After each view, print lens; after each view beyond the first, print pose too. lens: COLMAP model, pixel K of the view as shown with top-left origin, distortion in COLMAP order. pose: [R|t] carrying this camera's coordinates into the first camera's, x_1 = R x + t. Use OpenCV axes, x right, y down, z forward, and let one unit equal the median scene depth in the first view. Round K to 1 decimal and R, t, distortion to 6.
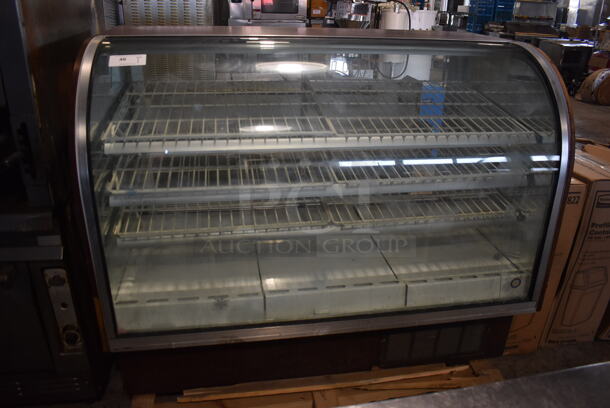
lens RADIAL K [[474.8, 0, 283.2], [0, 474.8, 197.6], [0, 0, 1]] dist [-0.086068, -0.006223]
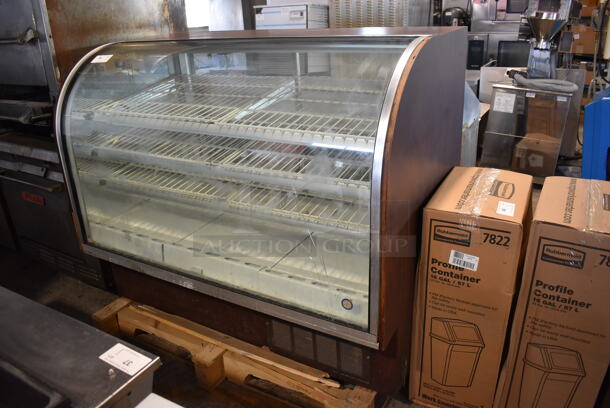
lens RADIAL K [[474.8, 0, 307.0], [0, 474.8, 206.3], [0, 0, 1]] dist [-0.086068, -0.006223]
pose [[0.774588, 0.192663, -0.602407, 0.864043], [-0.184875, 0.979845, 0.075661, -0.050856], [0.604843, 0.052764, 0.794595, 0.190346]]
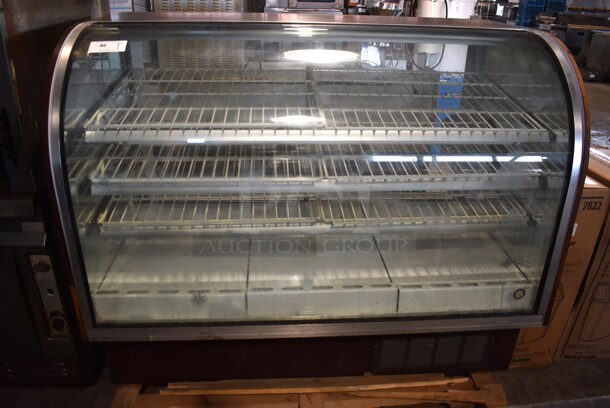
lens RADIAL K [[474.8, 0, 287.6], [0, 474.8, 199.9], [0, 0, 1]] dist [-0.086068, -0.006223]
pose [[0.995592, 0.036853, -0.086246, 0.105005], [-0.034734, 0.999060, 0.025938, -0.008773], [0.087121, -0.022828, 0.995936, 0.044350]]
